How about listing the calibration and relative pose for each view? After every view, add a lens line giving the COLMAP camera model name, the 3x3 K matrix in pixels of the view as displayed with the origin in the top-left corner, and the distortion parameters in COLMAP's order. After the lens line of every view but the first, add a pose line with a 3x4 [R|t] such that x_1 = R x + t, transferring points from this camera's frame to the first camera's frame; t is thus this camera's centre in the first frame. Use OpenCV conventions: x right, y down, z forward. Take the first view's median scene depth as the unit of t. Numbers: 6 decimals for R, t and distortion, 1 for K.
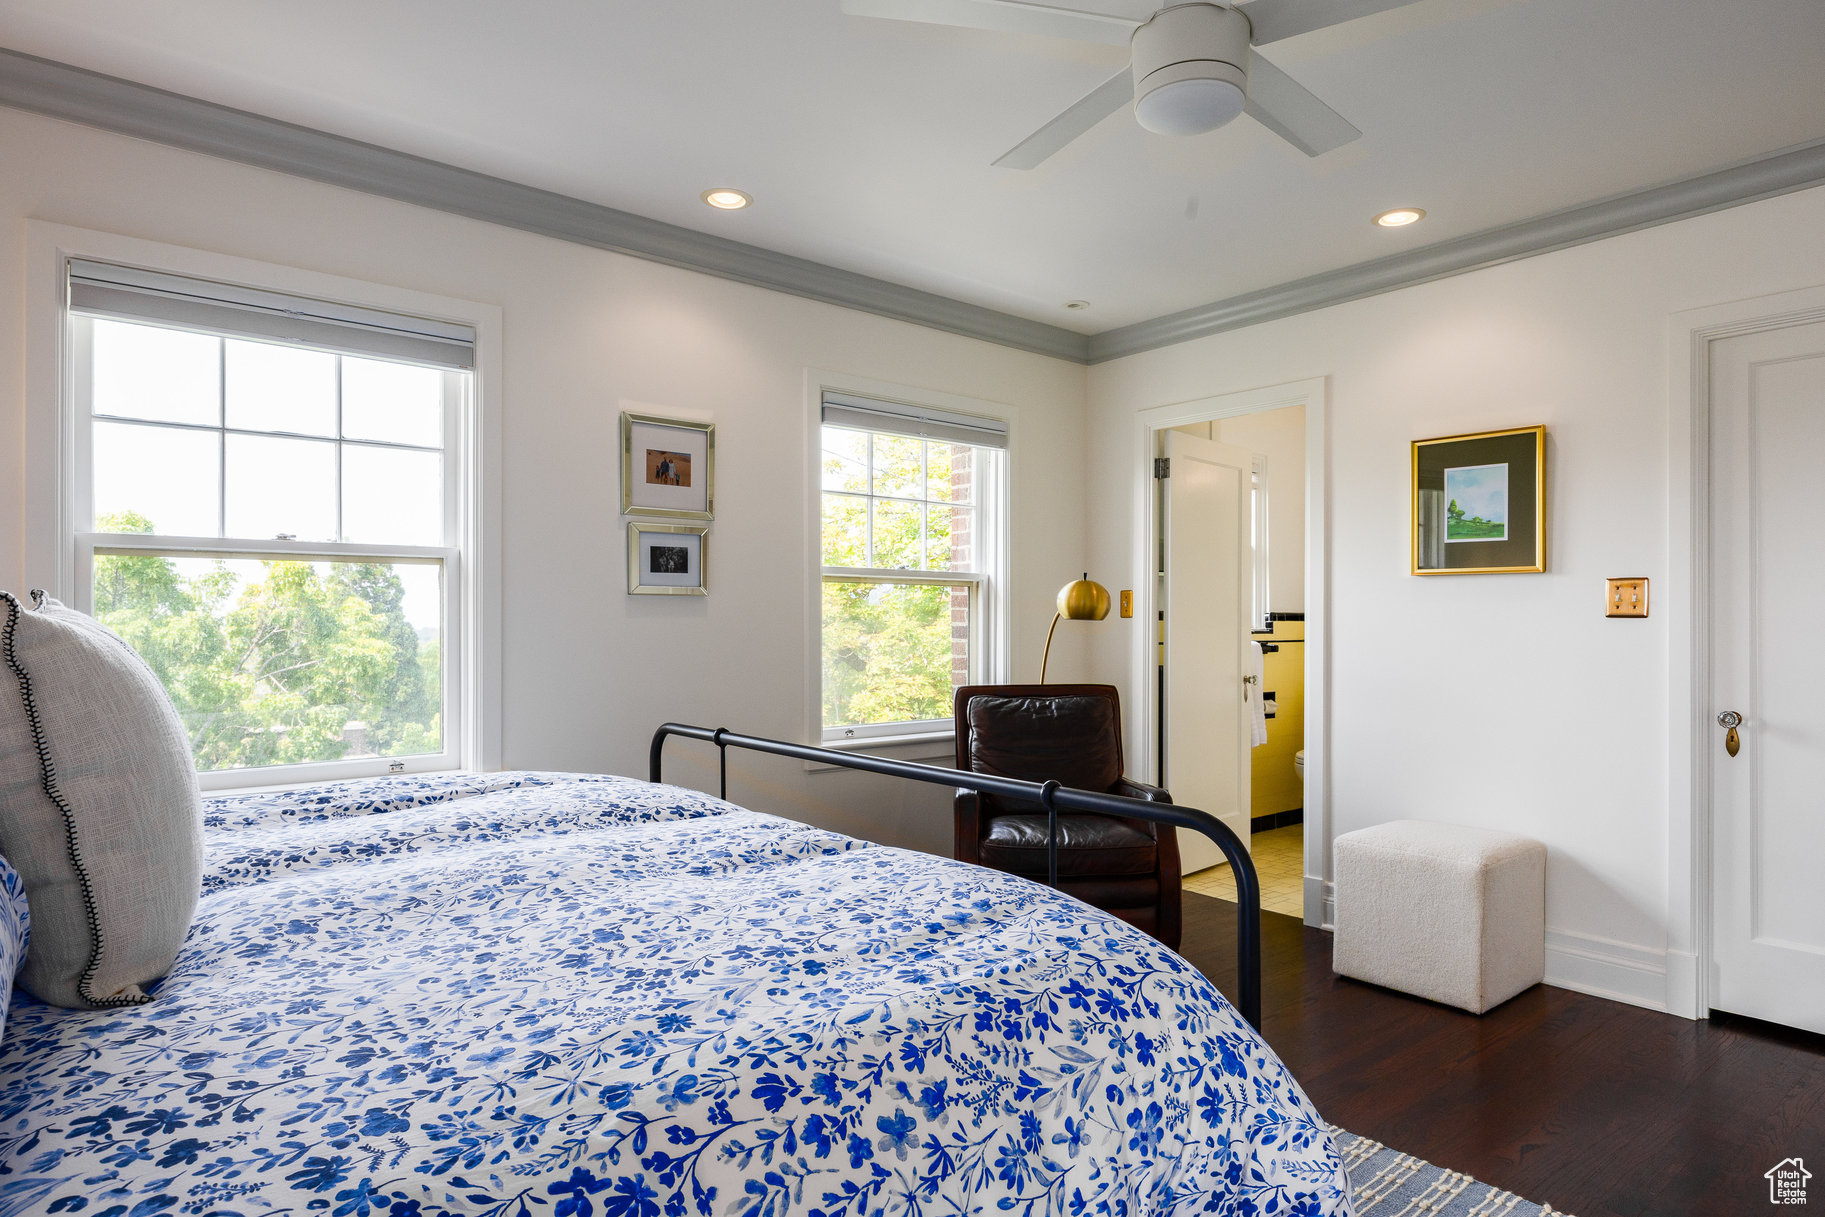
lens RADIAL K [[1014.1, 0, 912.9], [0, 1014.1, 617.4], [0, 0, 1]] dist [-0.004901, -0.000353]
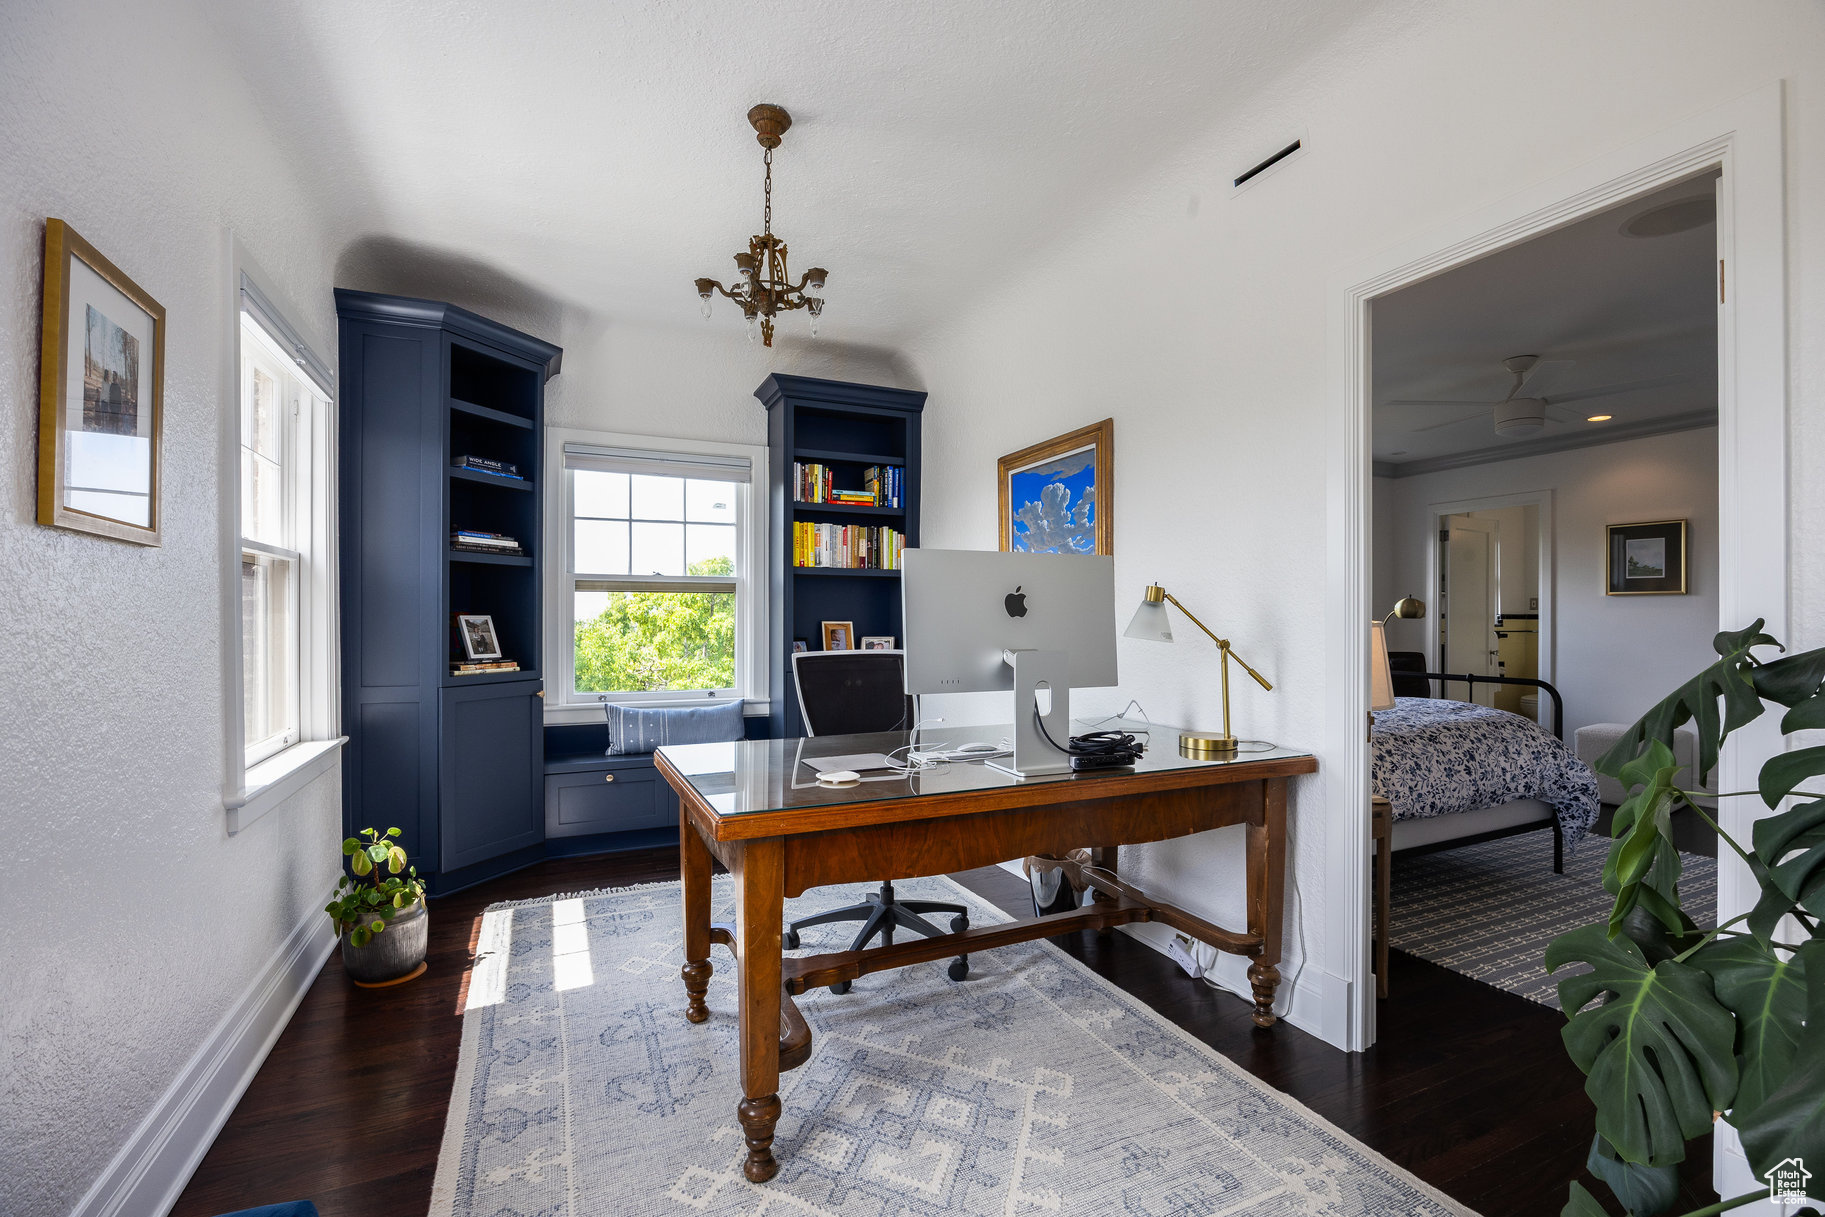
lens RADIAL K [[831.5, 0, 902.6], [0, 831.5, 616.0], [0, 0, 1]] dist [0.000891, -0.000417]
pose [[0.974507, -0.000459, -0.224356, -0.447542], [0.000183, 0.999999, -0.001250, -0.000451], [0.224356, 0.001178, 0.974507, -0.824608]]
